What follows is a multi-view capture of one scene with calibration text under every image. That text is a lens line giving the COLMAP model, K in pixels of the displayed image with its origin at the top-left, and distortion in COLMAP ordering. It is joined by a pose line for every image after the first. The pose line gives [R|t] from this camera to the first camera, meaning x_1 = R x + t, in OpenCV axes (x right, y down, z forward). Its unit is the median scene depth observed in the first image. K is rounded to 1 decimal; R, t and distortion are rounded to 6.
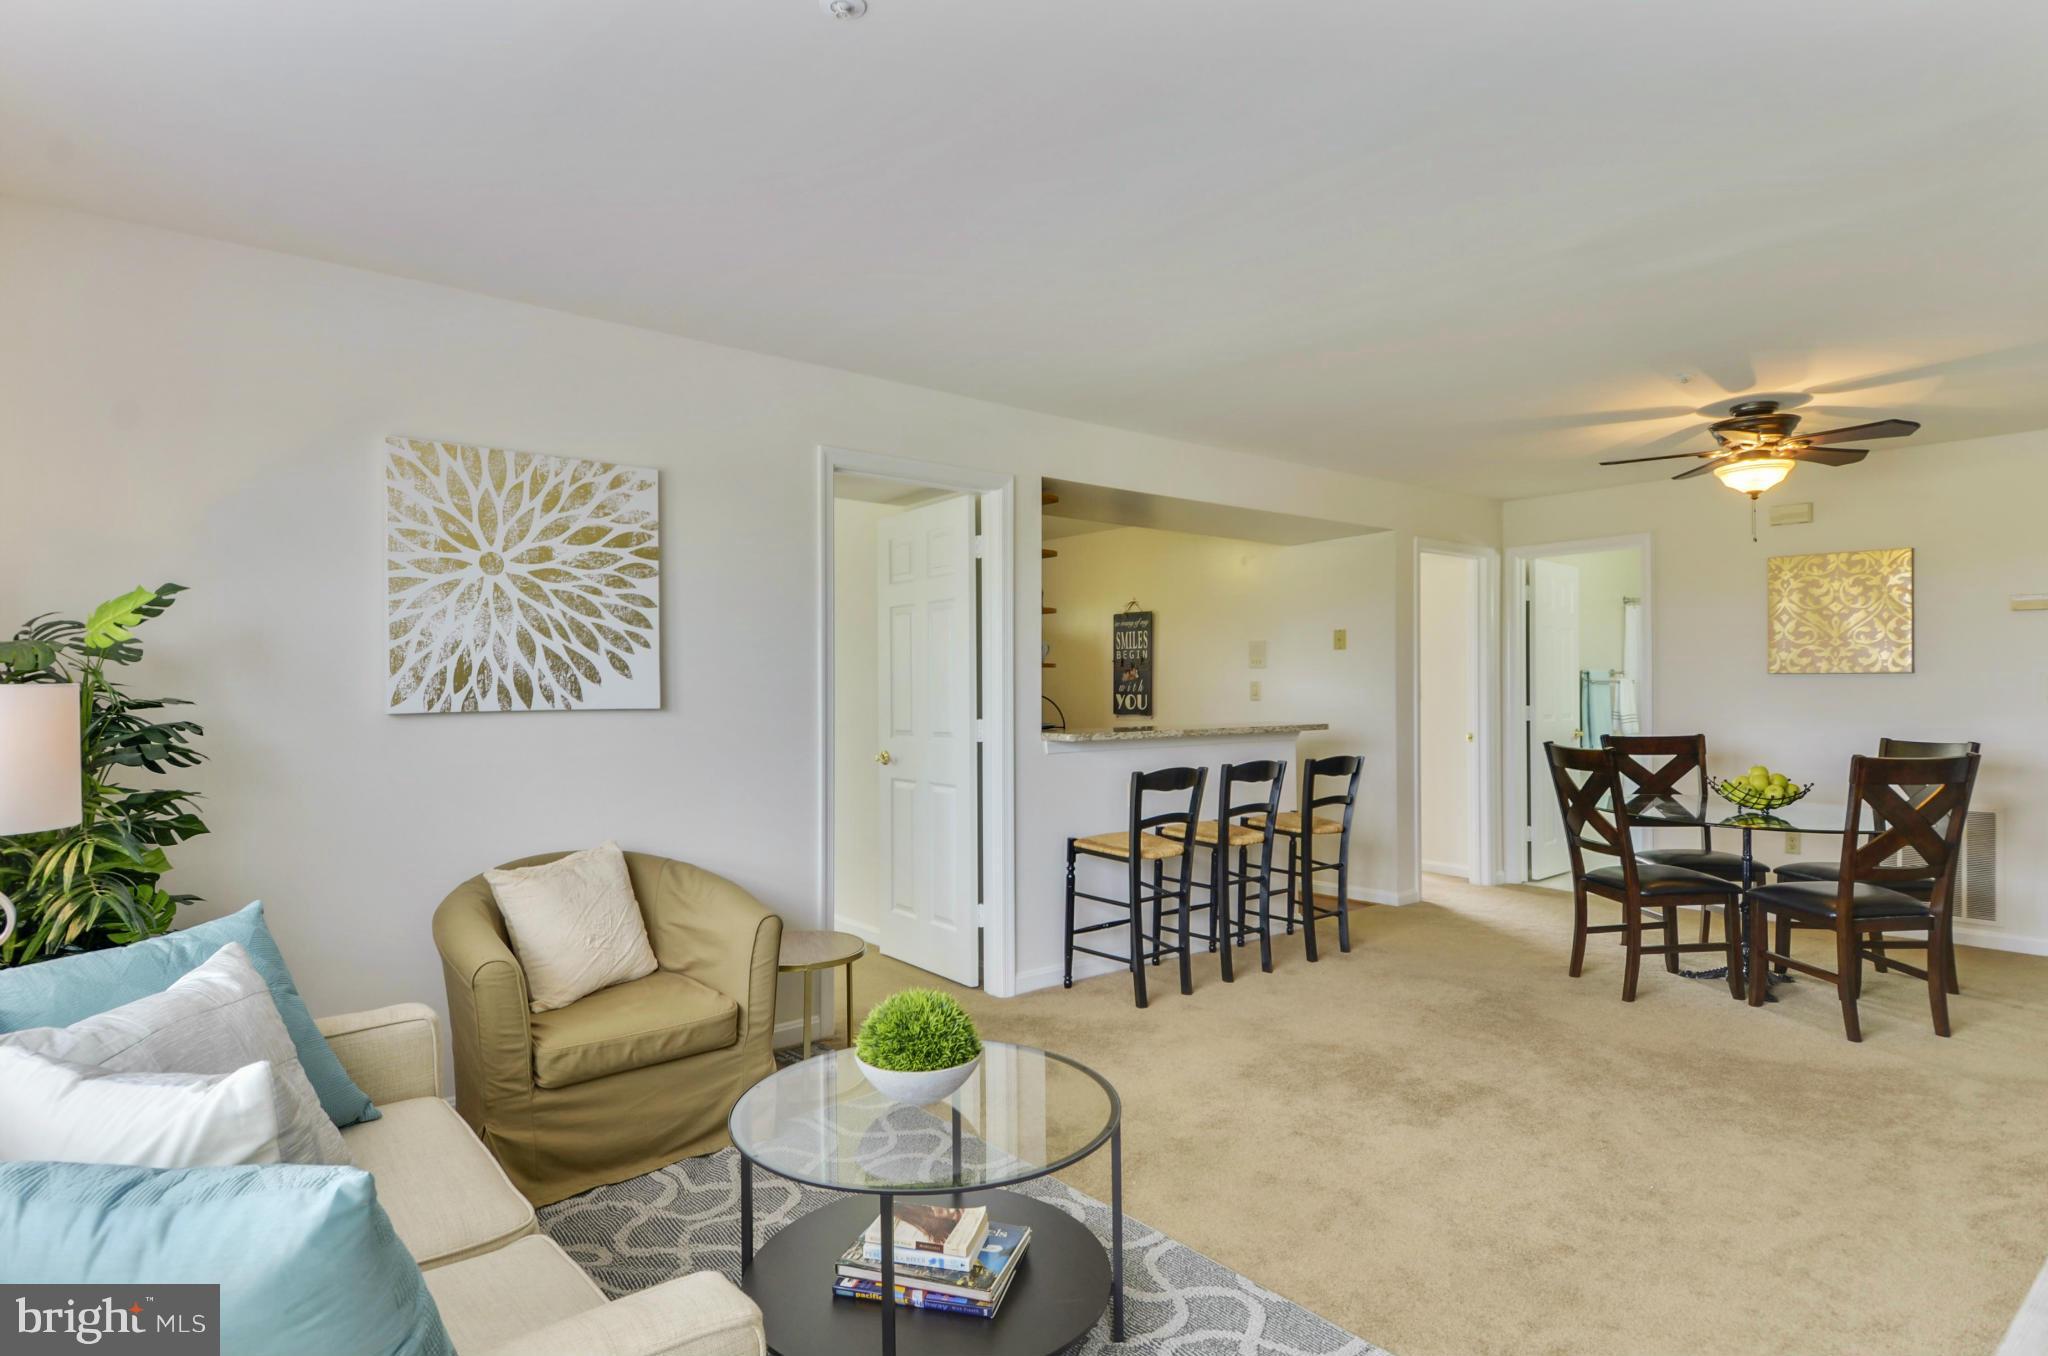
lens RADIAL K [[1076.6, 0, 1057.2], [0, 1076.6, 679.2], [0, 0, 1]] dist [0.021851, -0.024357]
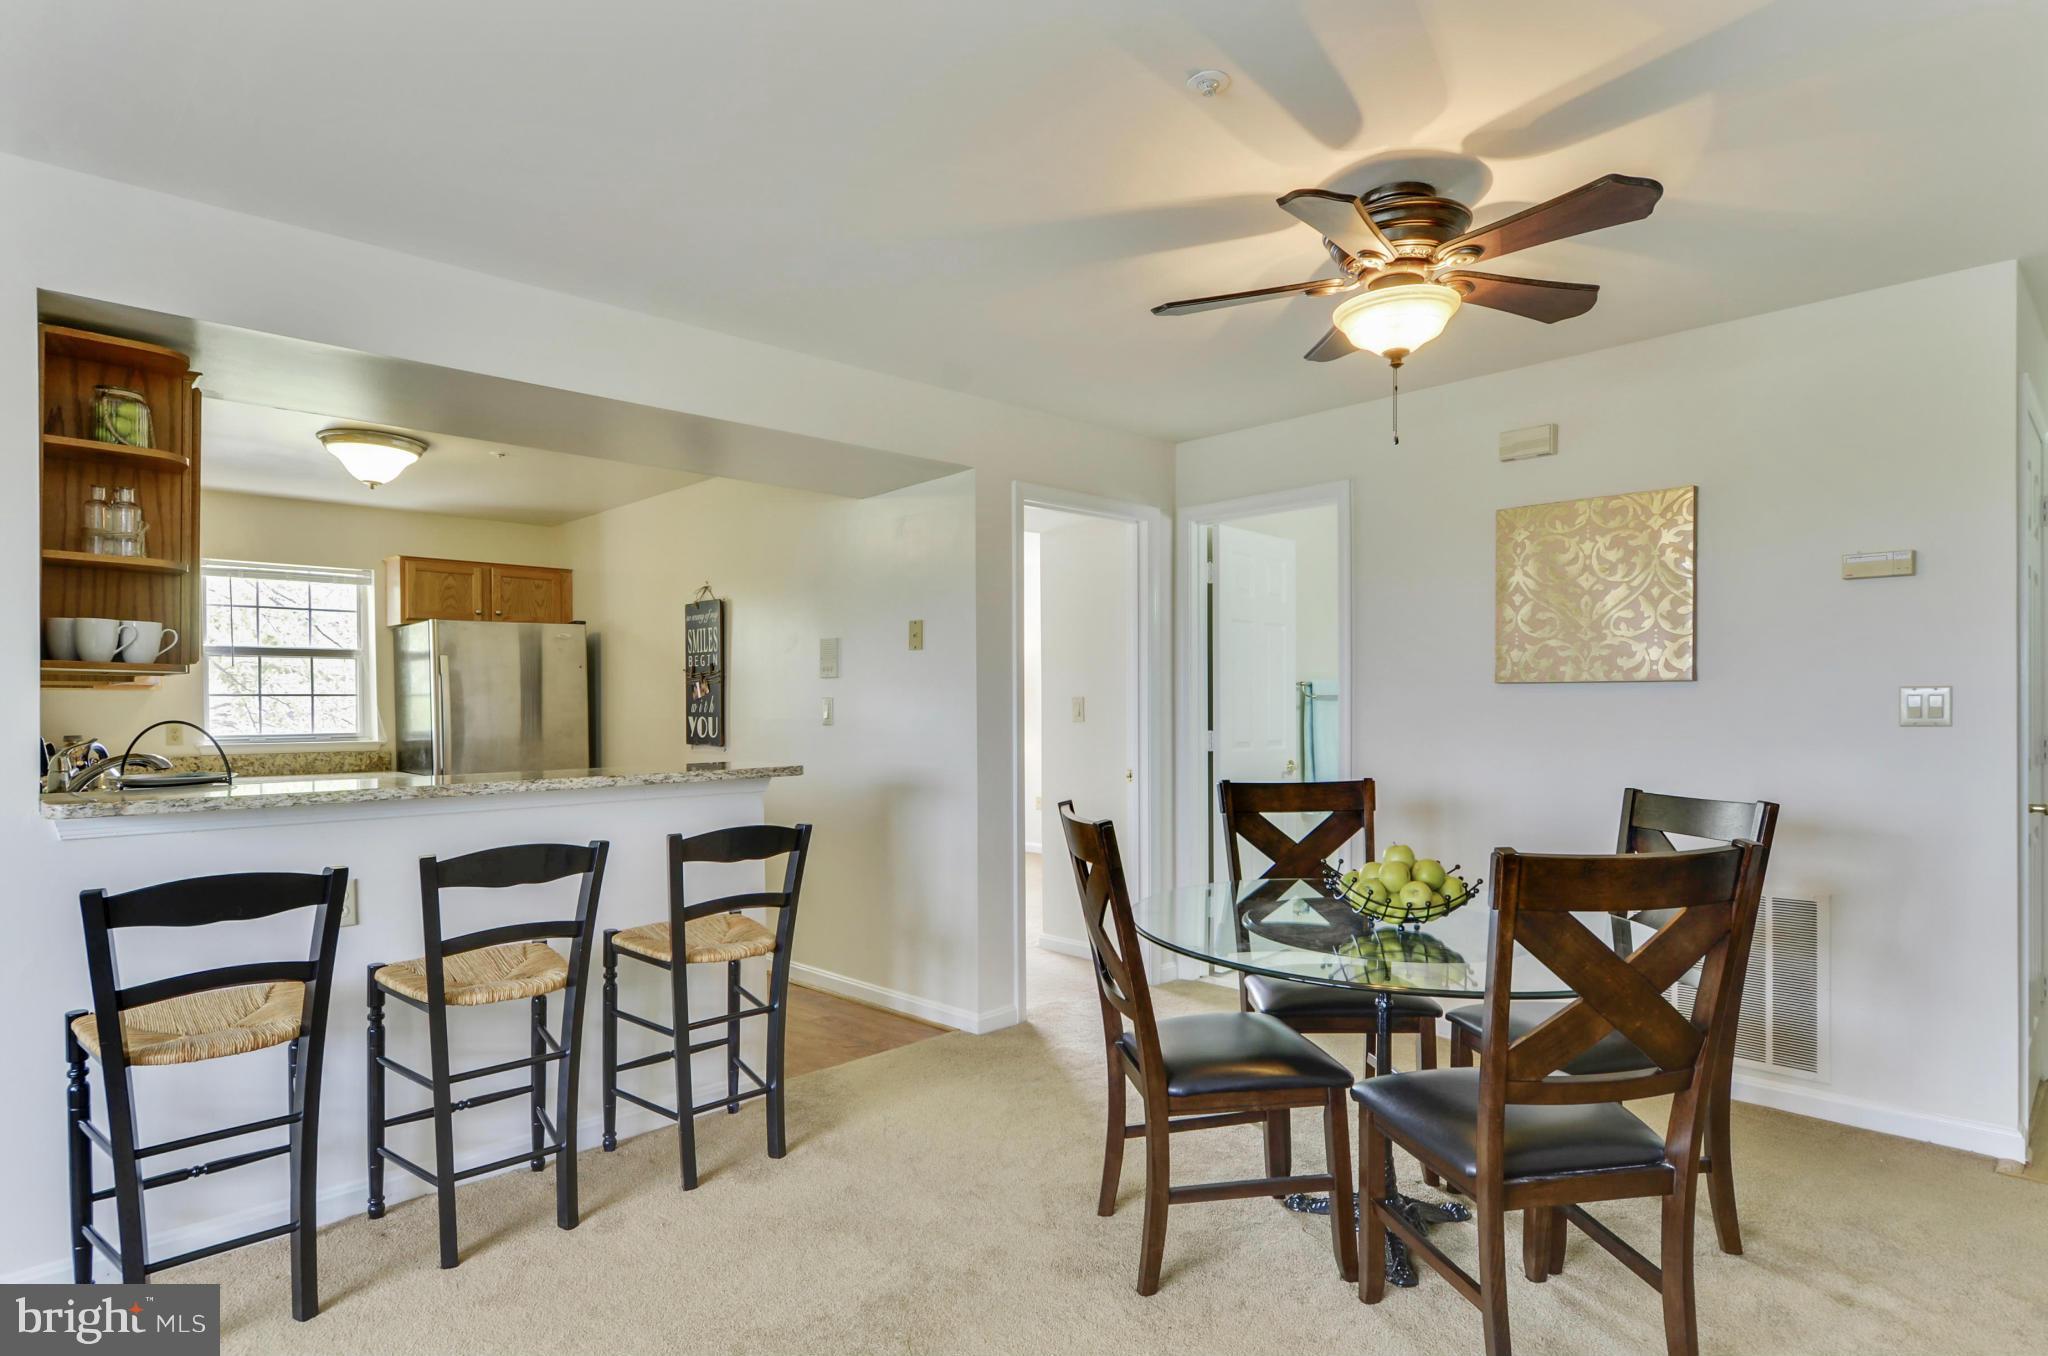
lens RADIAL K [[1076.6, 0, 1064.6], [0, 1076.6, 698.8], [0, 0, 1]] dist [0.021851, -0.024357]
pose [[0.996131, -0.001408, 0.087866, 0.360721], [0.001463, 0.999999, -0.000568, 0.004732], [-0.087865, 0.000694, 0.996132, 0.391227]]
